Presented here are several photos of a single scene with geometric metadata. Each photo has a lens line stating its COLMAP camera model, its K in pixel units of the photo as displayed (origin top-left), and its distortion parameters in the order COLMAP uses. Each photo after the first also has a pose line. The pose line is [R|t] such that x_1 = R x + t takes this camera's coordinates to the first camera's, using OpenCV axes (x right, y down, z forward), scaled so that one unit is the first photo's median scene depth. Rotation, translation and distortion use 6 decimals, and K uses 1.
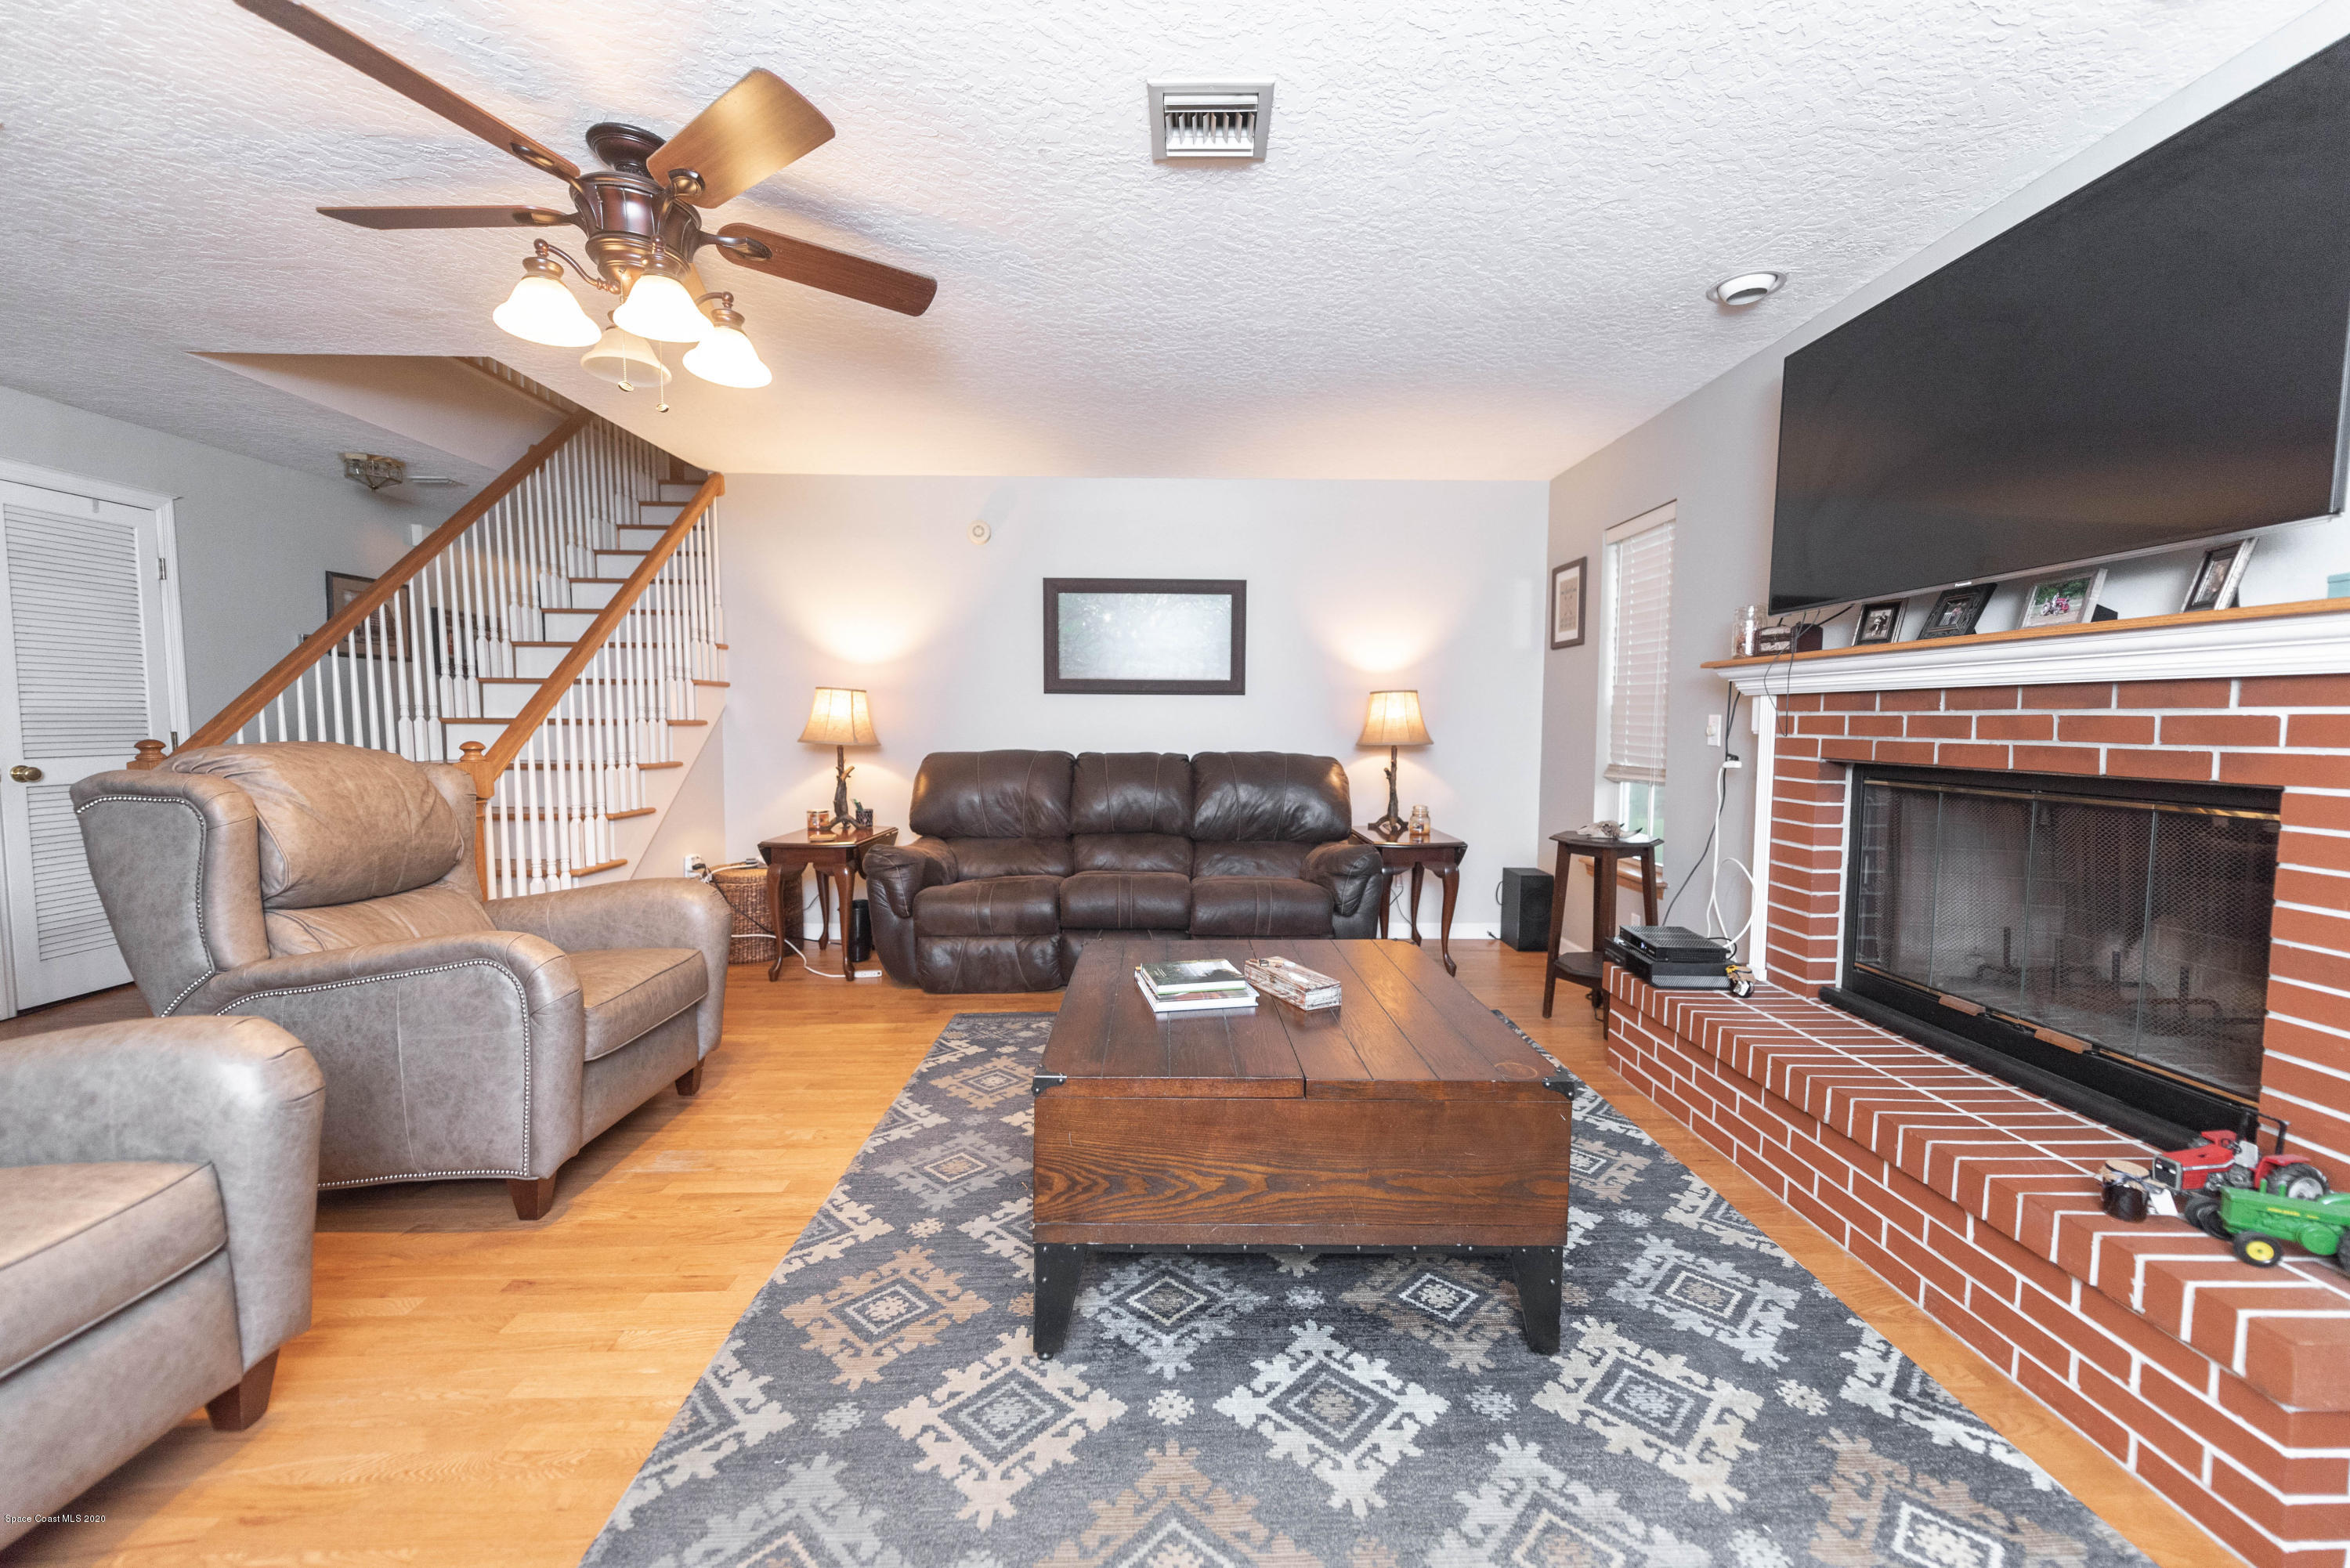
lens RADIAL K [[921.0, 0, 1195.6], [0, 921.0, 786.0], [0, 0, 1]] dist [0.016118, -0.006028]
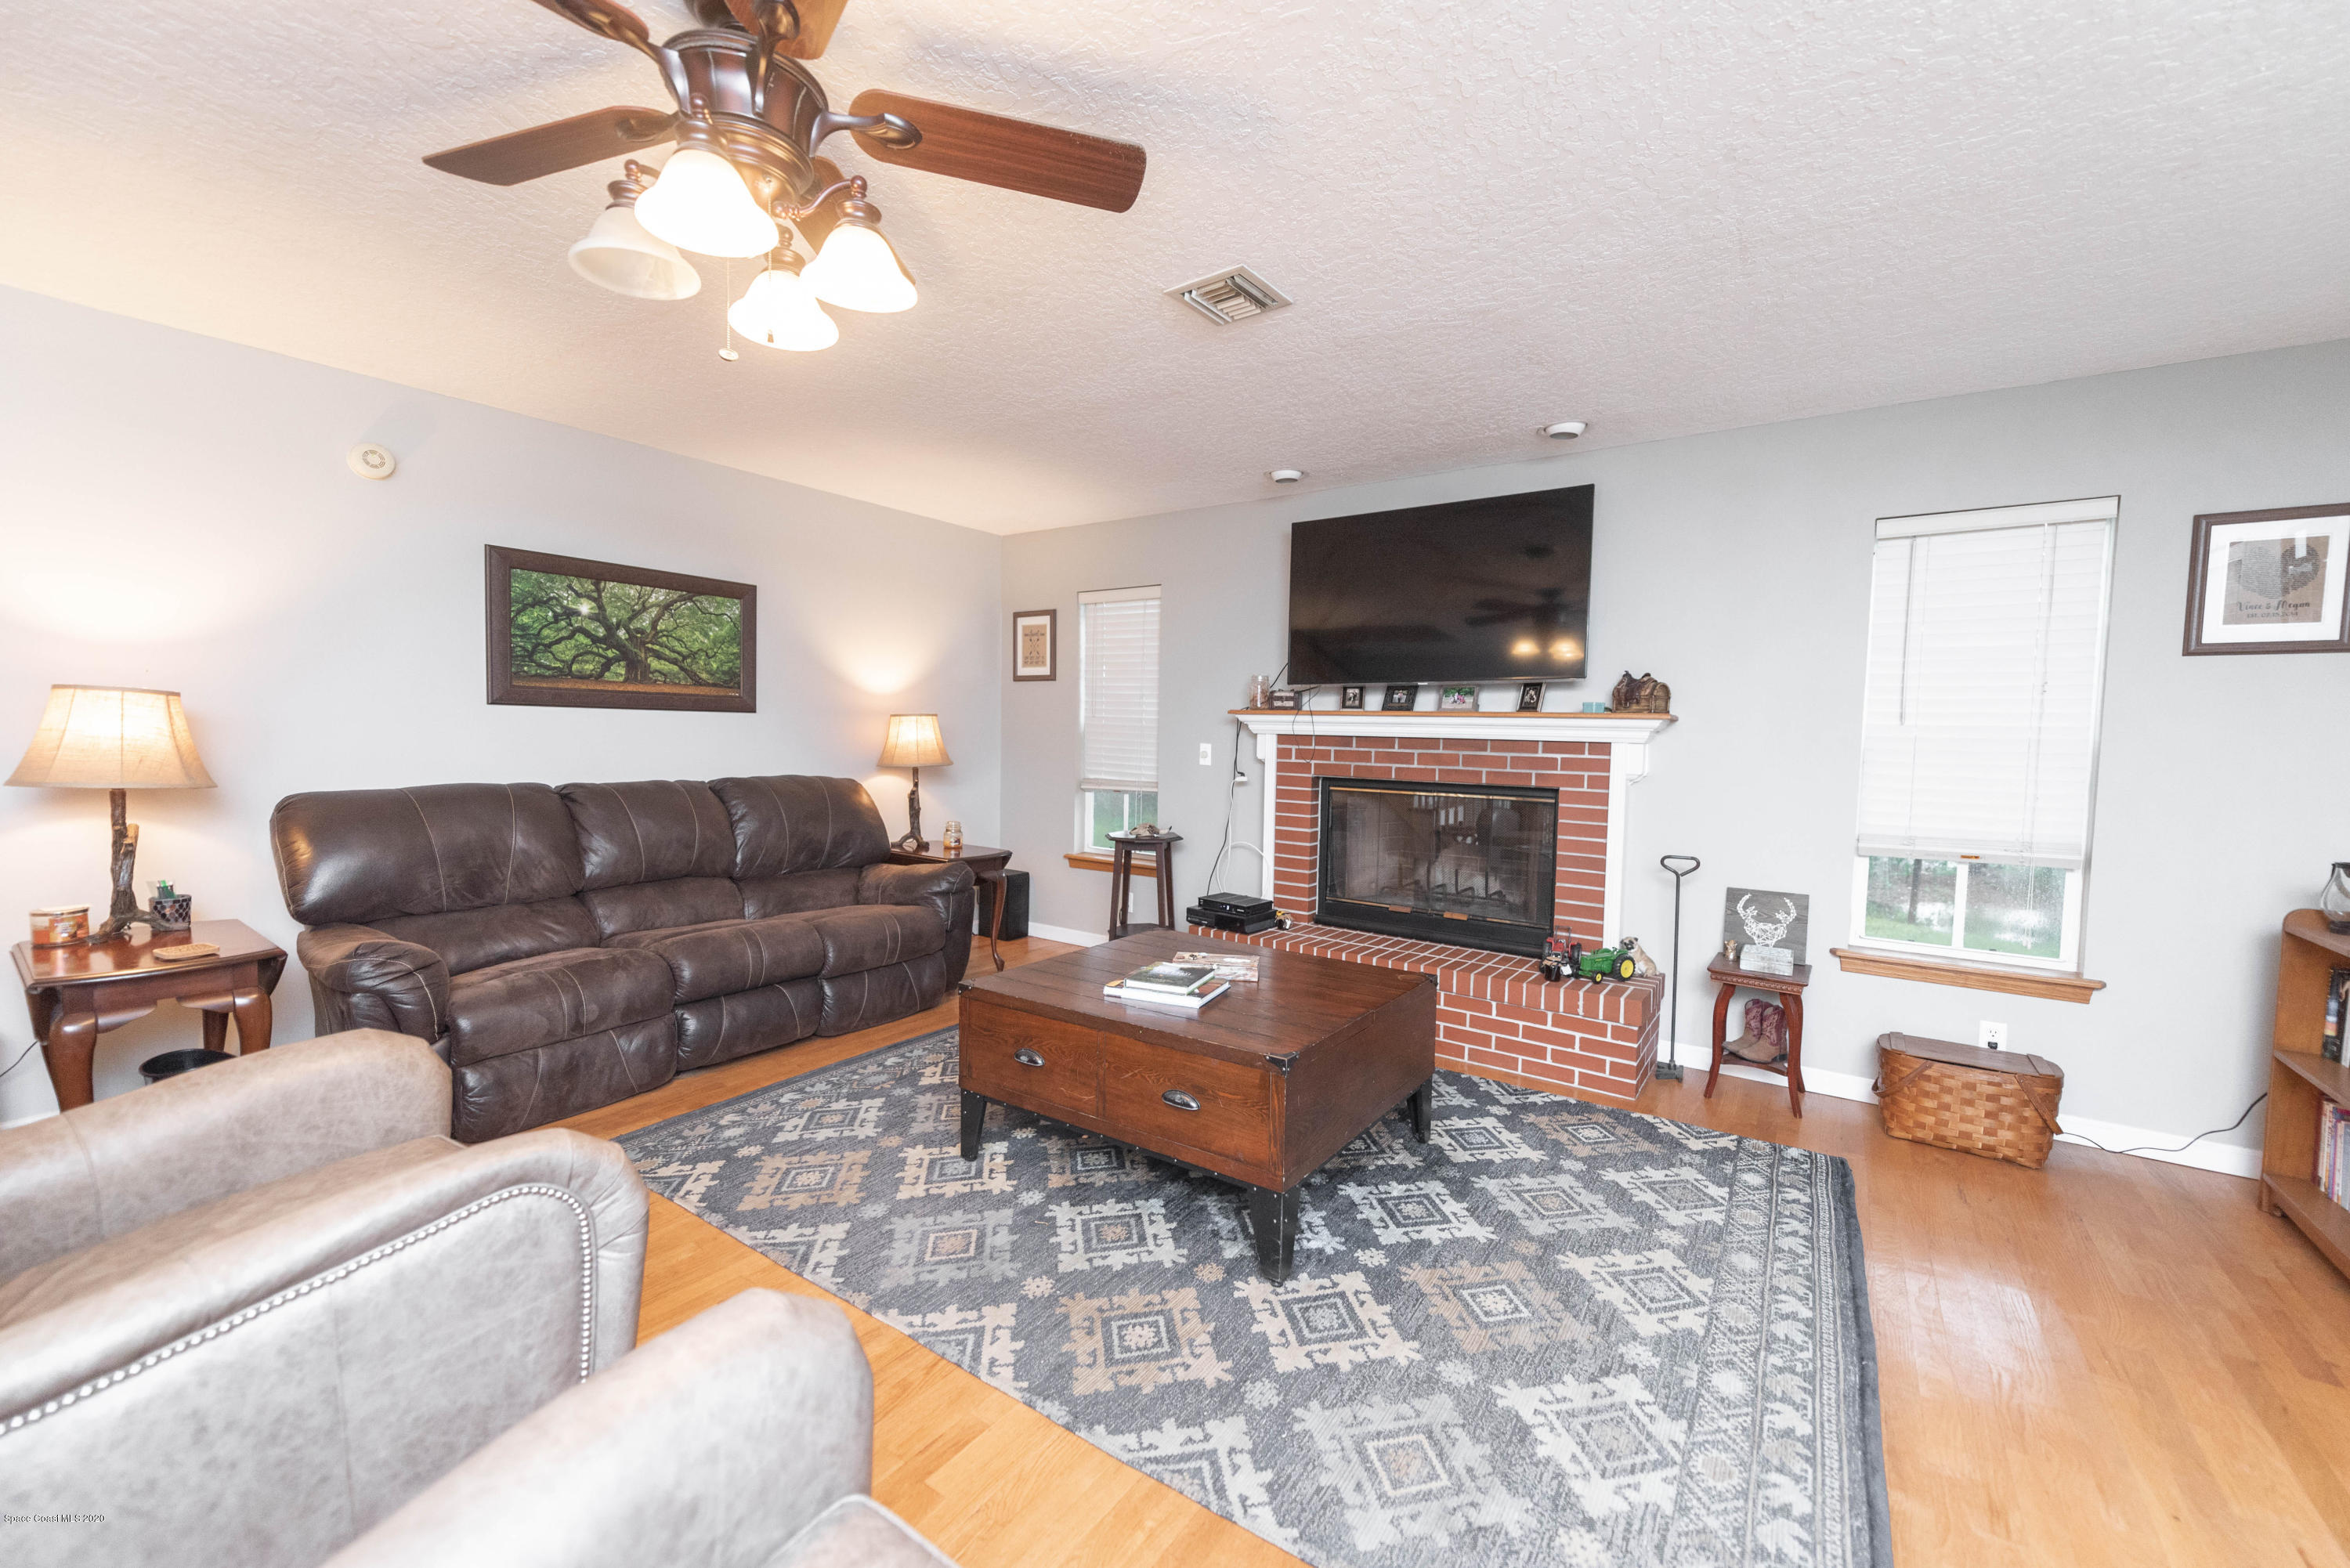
lens RADIAL K [[921.0, 0, 1195.6], [0, 921.0, 786.0], [0, 0, 1]] dist [0.016118, -0.006028]
pose [[0.587431, -0.041281, 0.808221, -0.765486], [0.039033, 0.998981, 0.022655, -0.055718], [-0.808332, 0.018239, 0.588444, 0.218355]]
